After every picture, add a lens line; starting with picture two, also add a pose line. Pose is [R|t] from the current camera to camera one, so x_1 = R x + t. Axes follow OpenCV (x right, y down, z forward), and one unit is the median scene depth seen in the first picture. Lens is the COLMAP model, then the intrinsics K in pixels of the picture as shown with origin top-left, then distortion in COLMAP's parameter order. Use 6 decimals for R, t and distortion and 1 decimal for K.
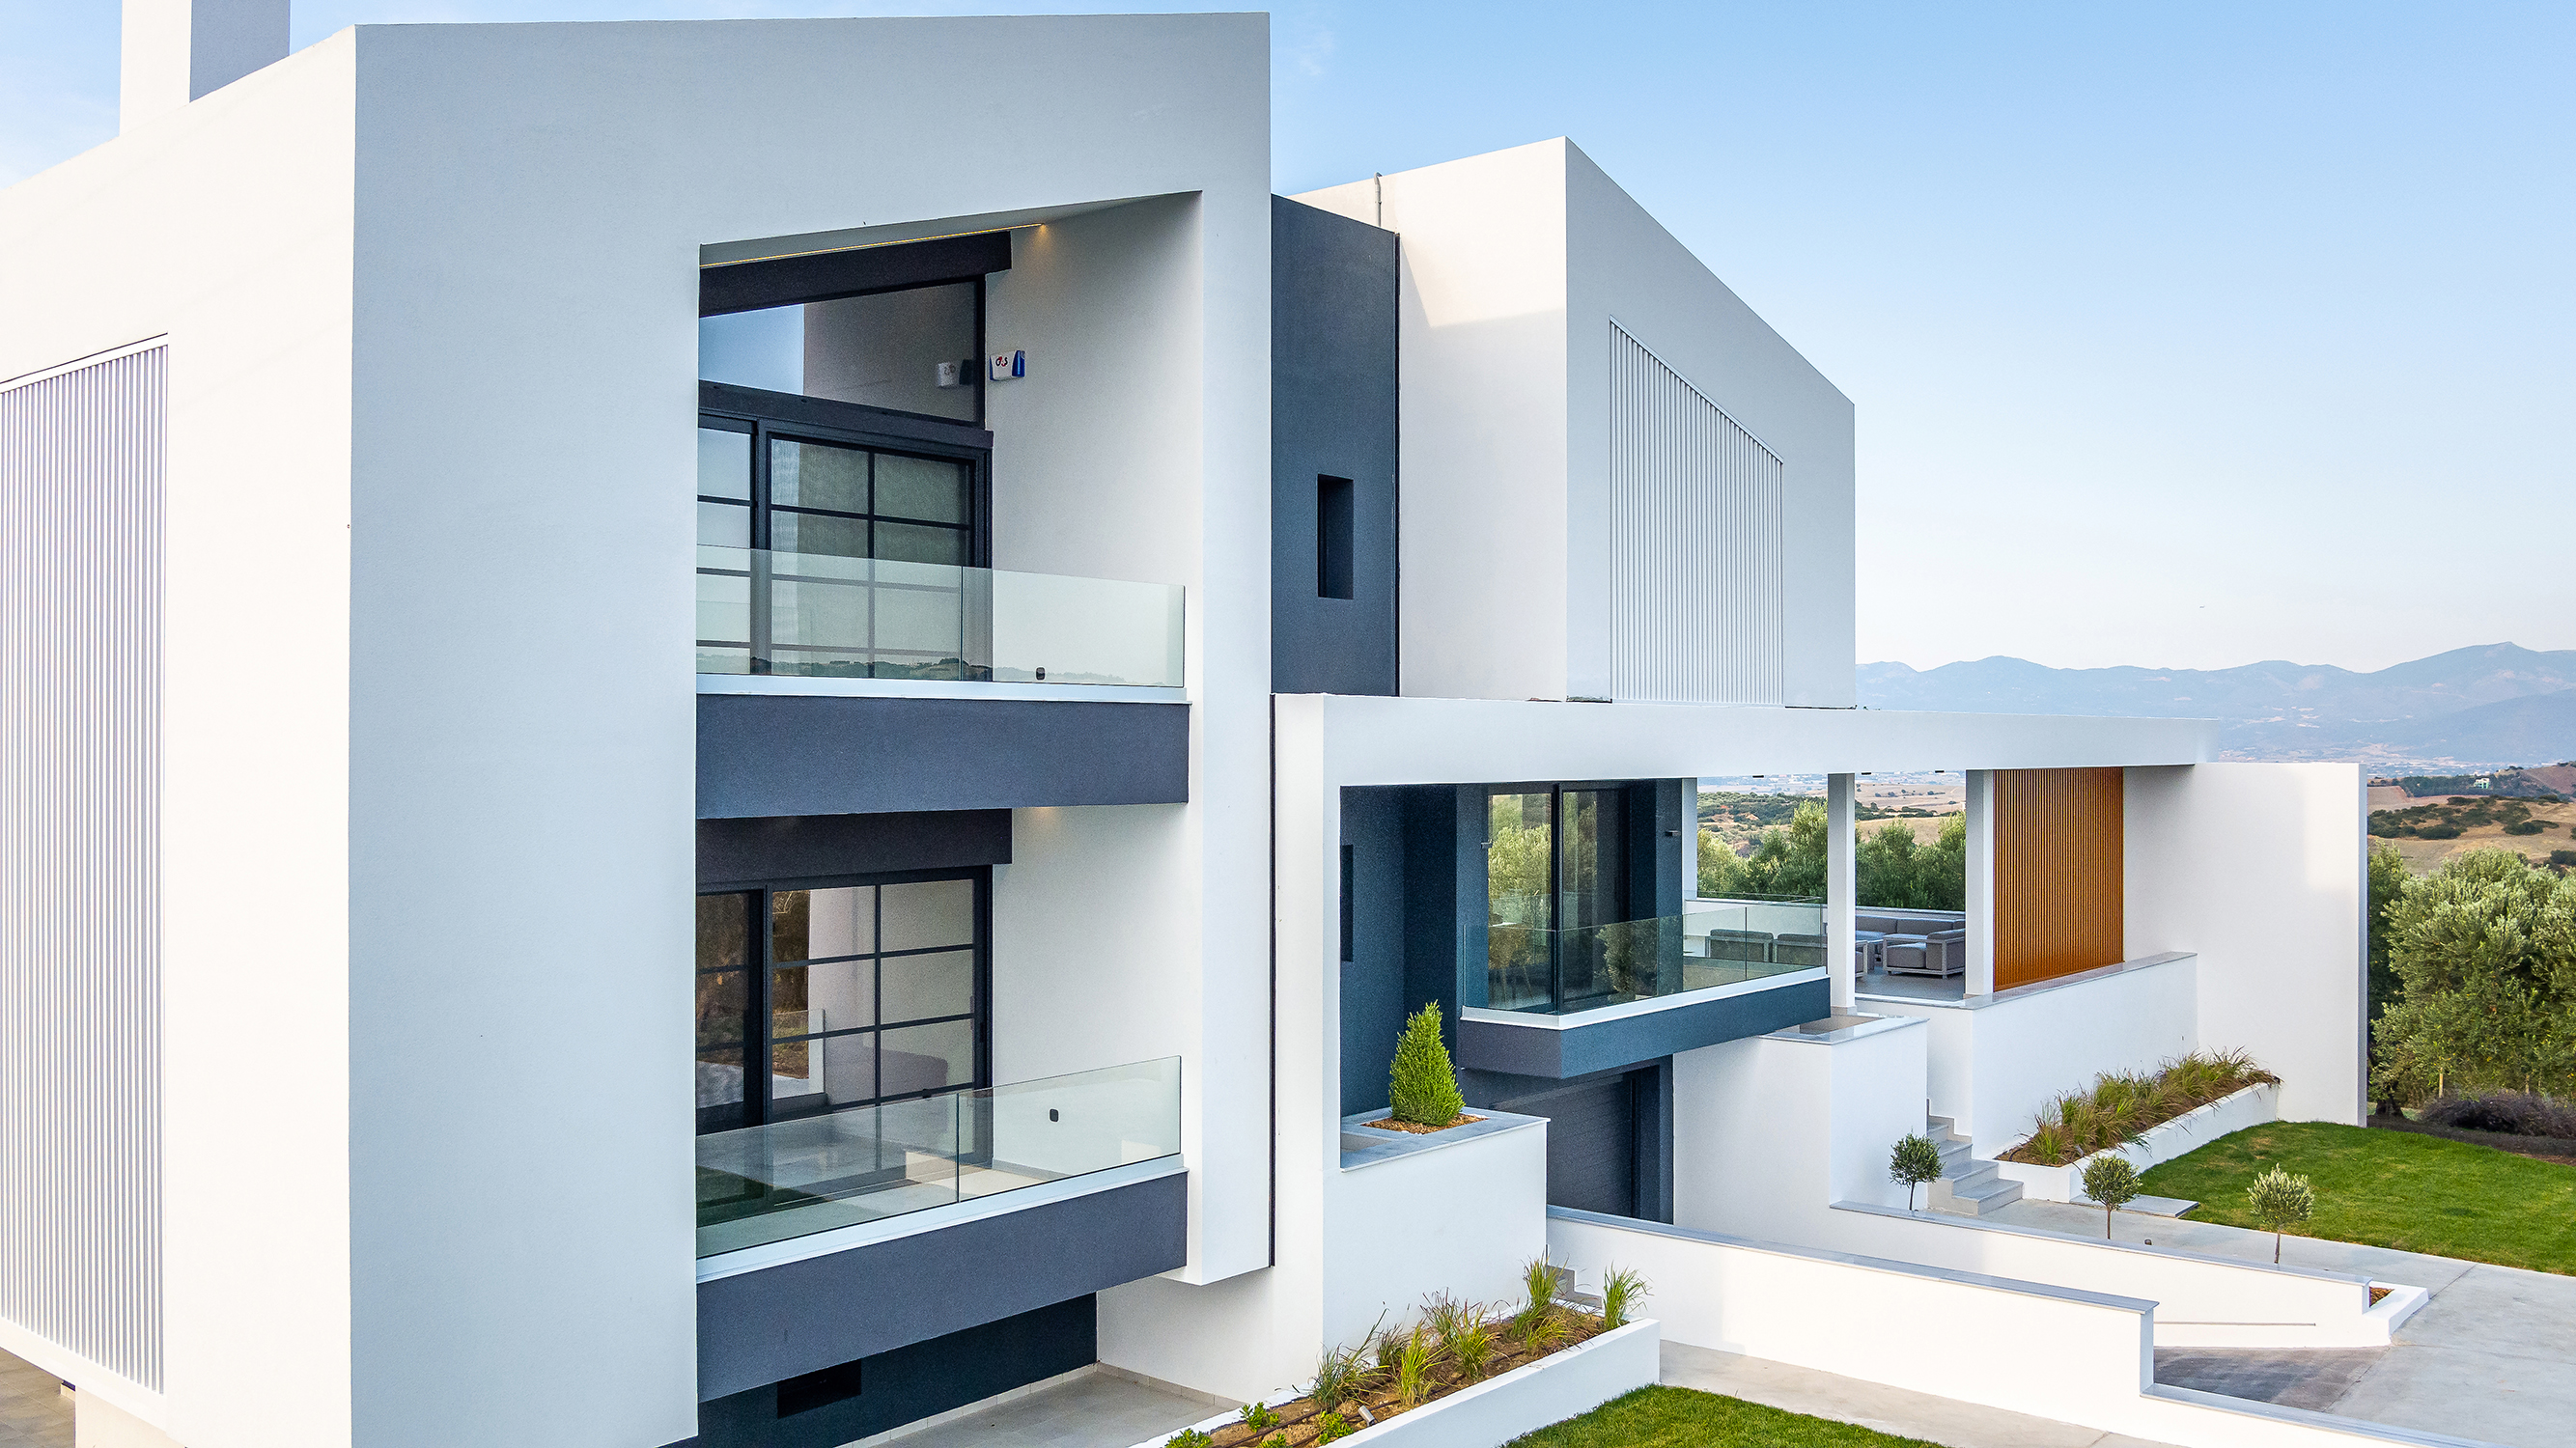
lens RADIAL K [[2152.8, 0, 1288.0], [0, 2152.8, 724.0], [0, 0, 1]] dist [-0.005724, -0.000307]
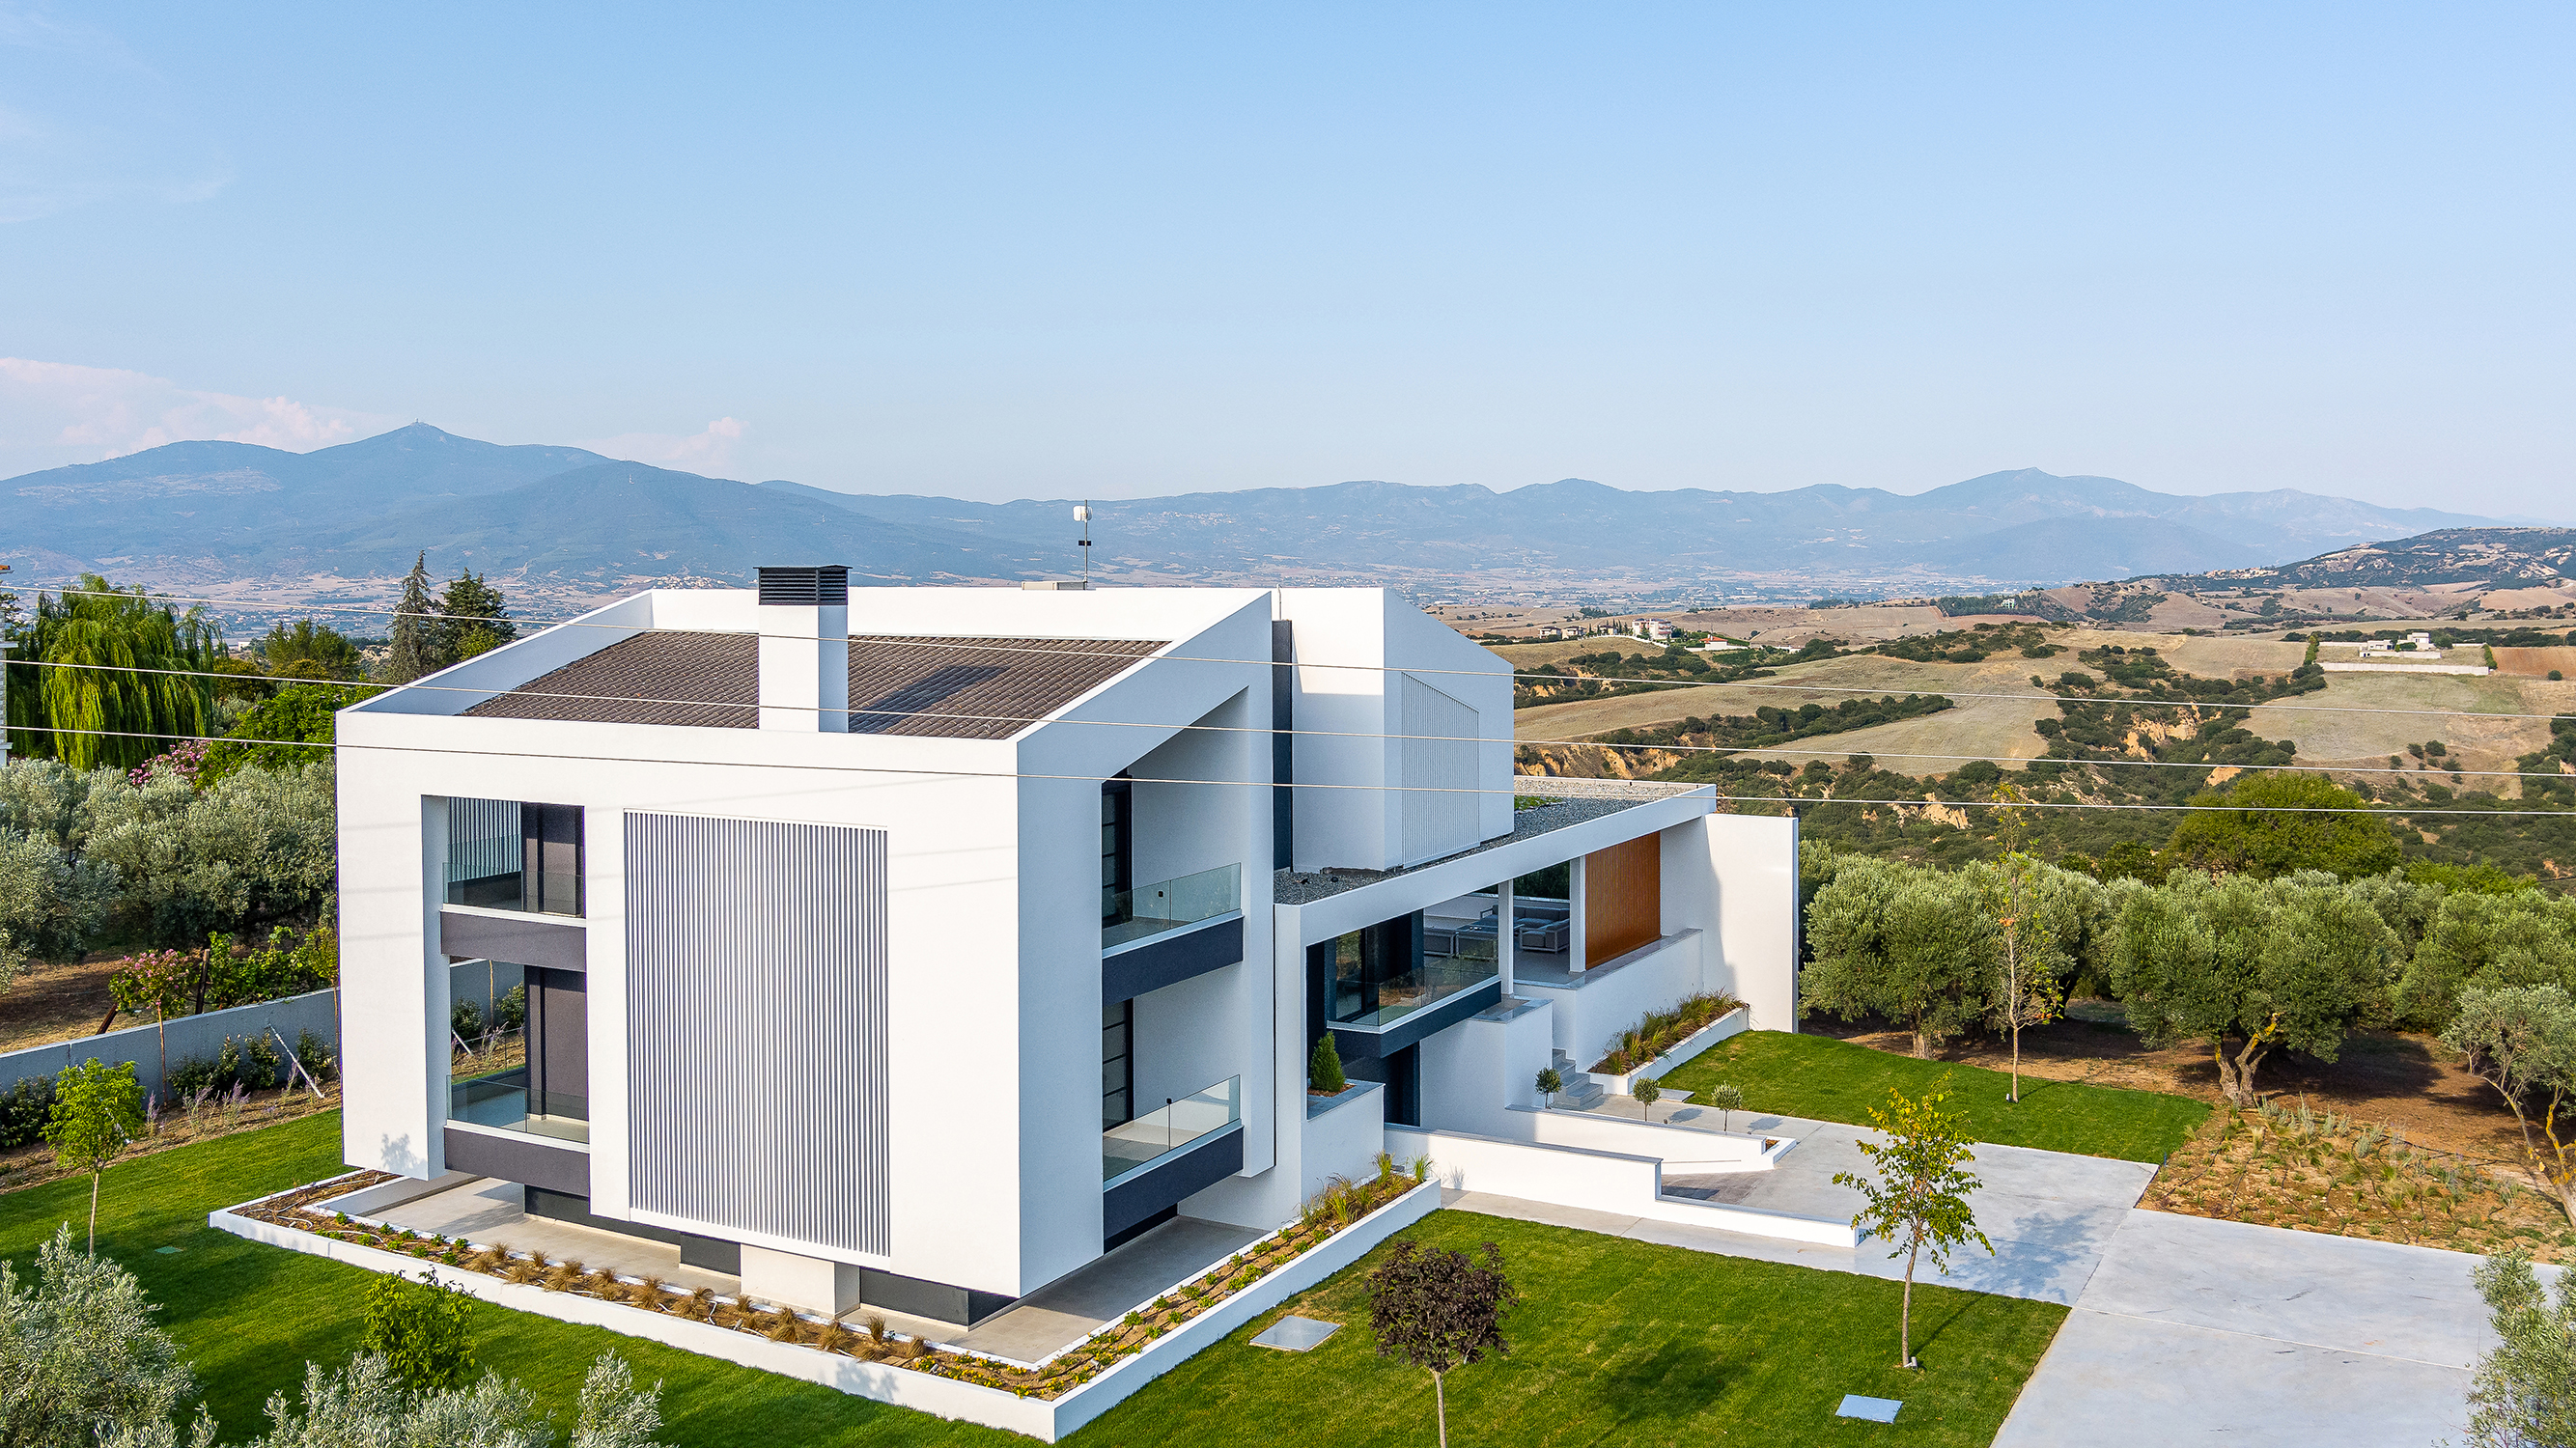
lens RADIAL K [[2152.8, 0, 1288.0], [0, 2152.8, 724.0], [0, 0, 1]] dist [-0.005724, -0.000307]
pose [[0.982578, -0.017366, 0.185039, -0.287488], [0.003721, 0.997263, 0.073836, -0.261450], [-0.185815, -0.071861, 0.979954, -0.815423]]
